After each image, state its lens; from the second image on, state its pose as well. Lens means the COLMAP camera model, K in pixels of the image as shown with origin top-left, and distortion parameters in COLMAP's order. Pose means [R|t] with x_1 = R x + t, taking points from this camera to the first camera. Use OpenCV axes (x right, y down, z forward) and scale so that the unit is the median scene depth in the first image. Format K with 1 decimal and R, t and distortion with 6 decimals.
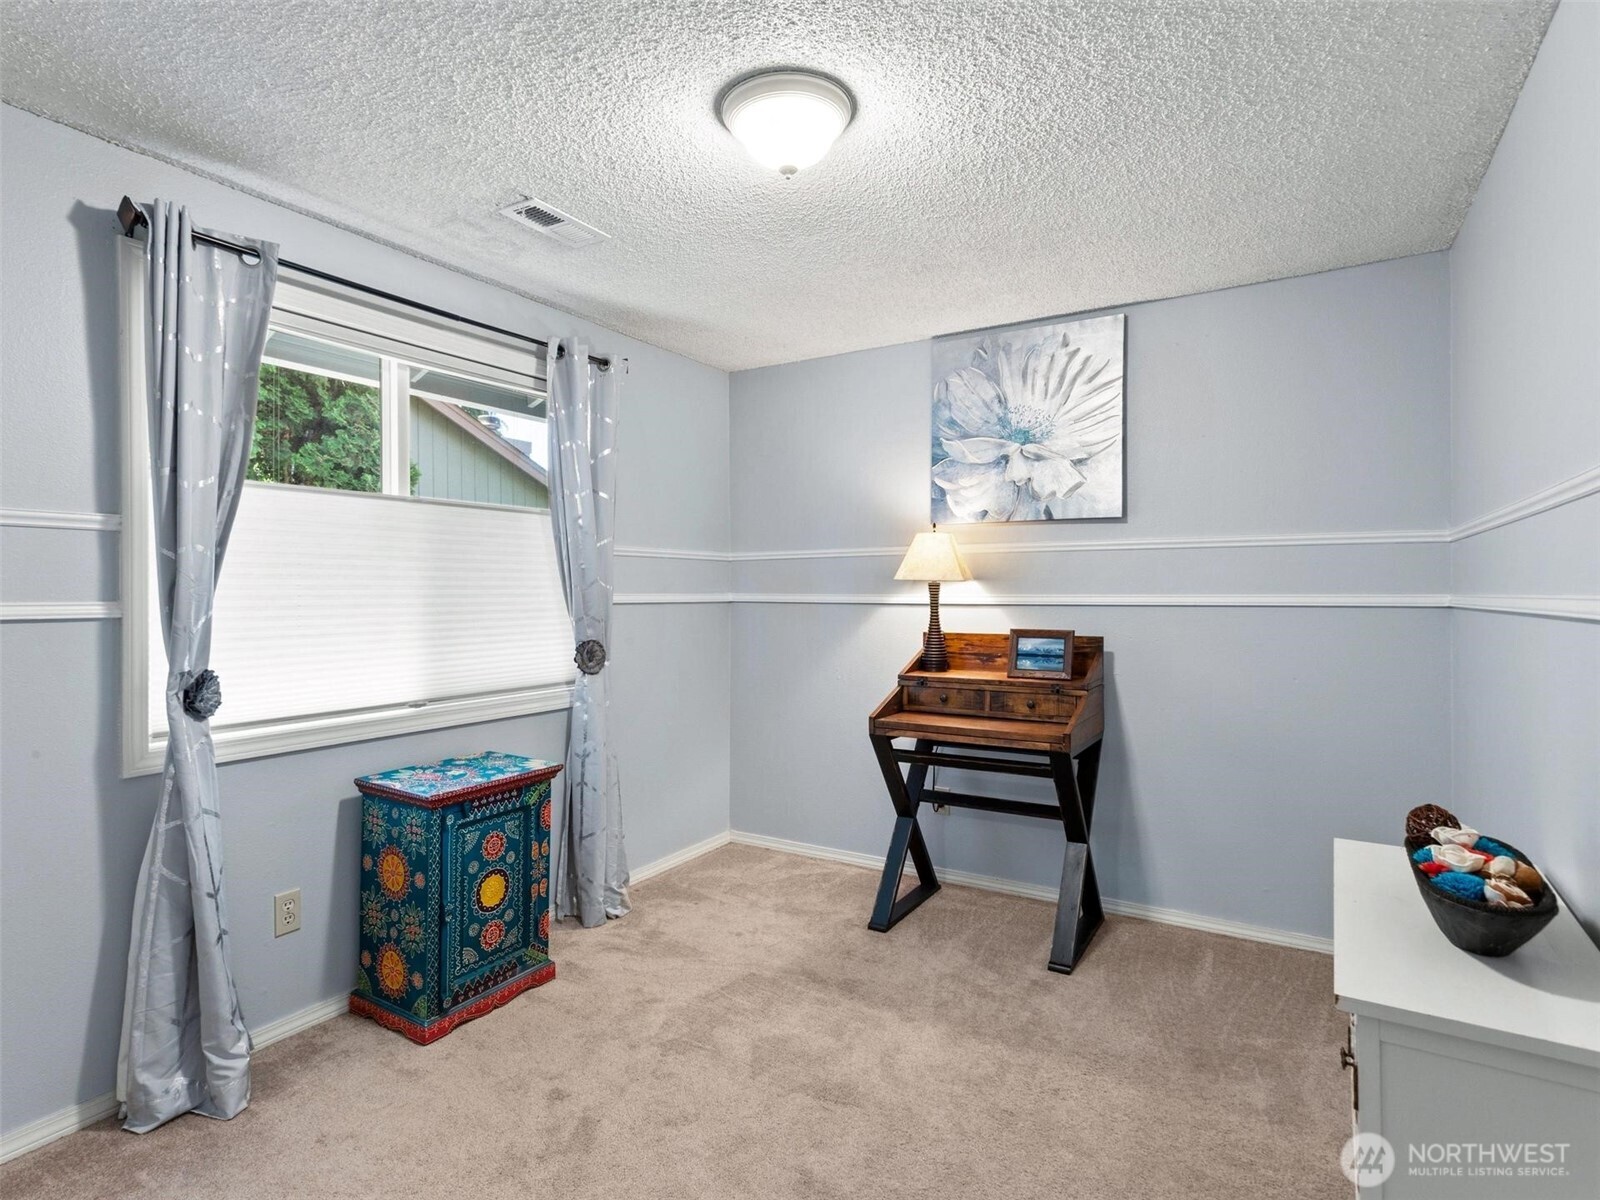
lens RADIAL K [[860.6, 0, 786.6], [0, 860.6, 590.6], [0, 0, 1]] dist [0.012381, 0.001268]
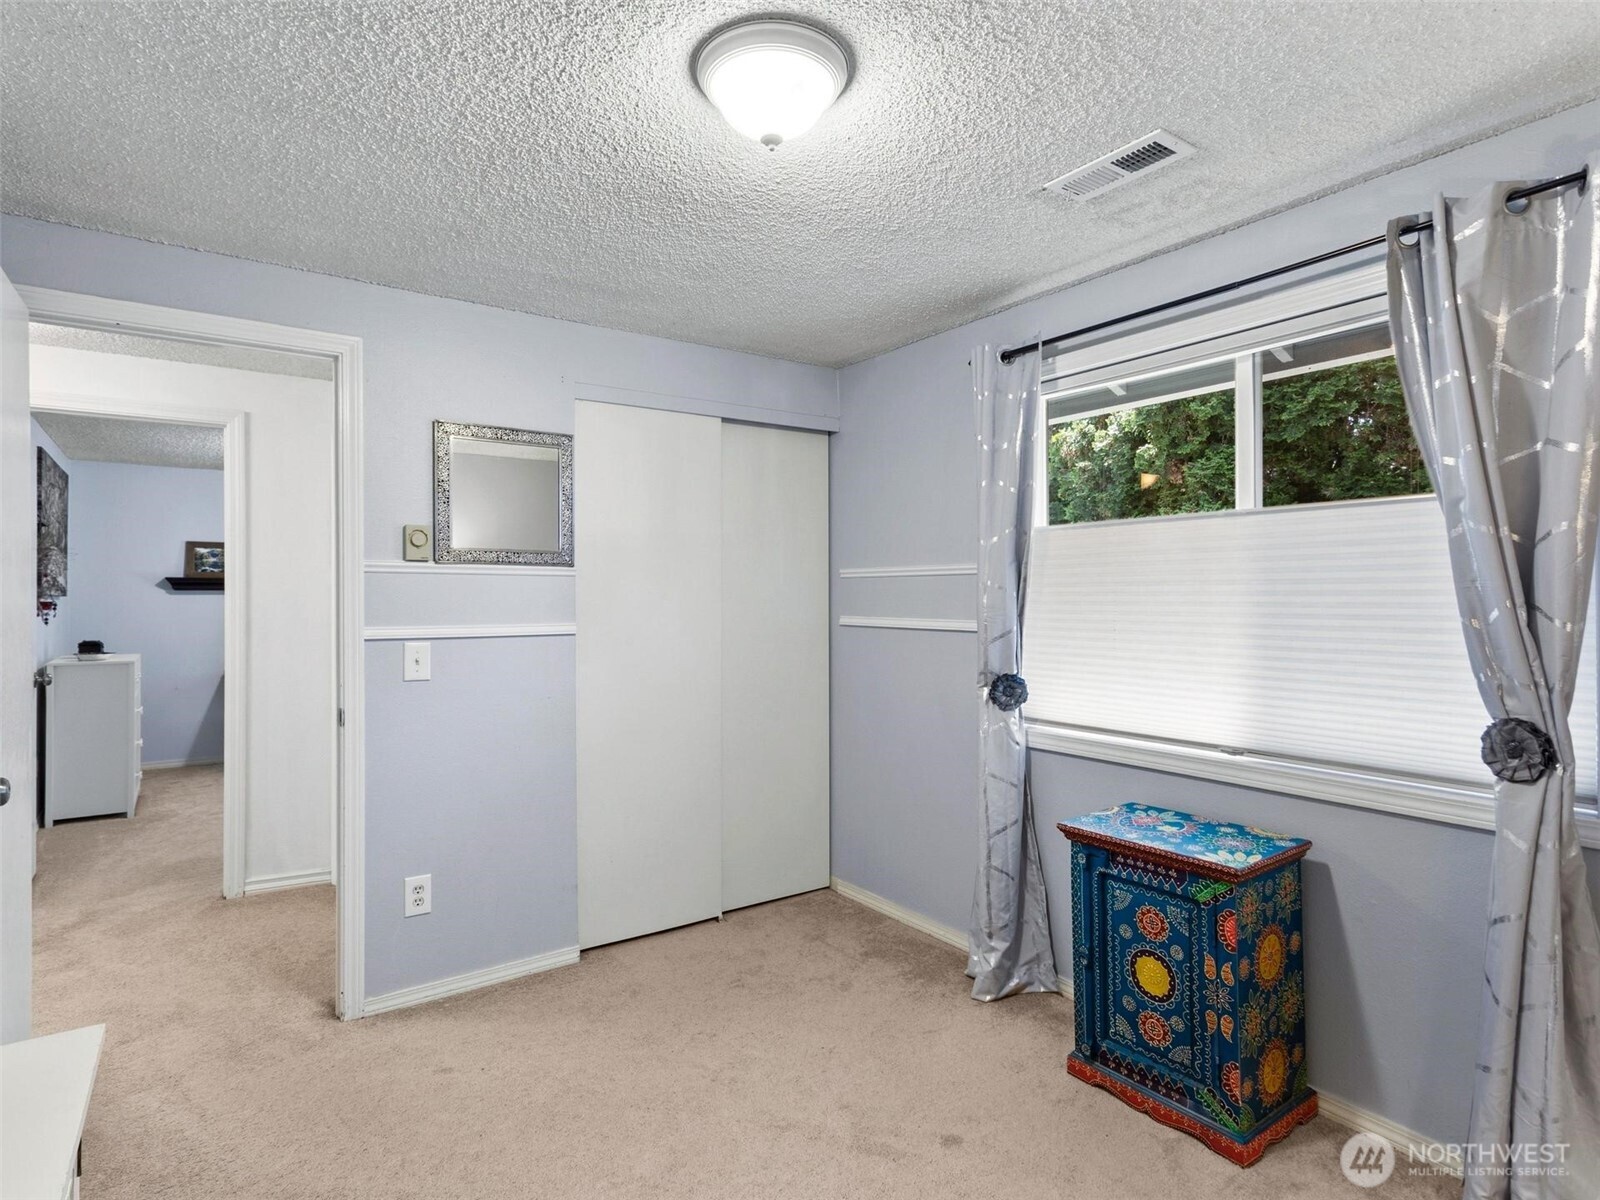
lens RADIAL K [[860.6, 0, 785.9], [0, 860.6, 598.1], [0, 0, 1]] dist [0.012381, 0.001268]
pose [[-0.406212, 0.003602, -0.913772, 0.569910], [0.000884, 0.999993, 0.003549, -0.025654], [0.913778, 0.000633, -0.406213, 1.001017]]
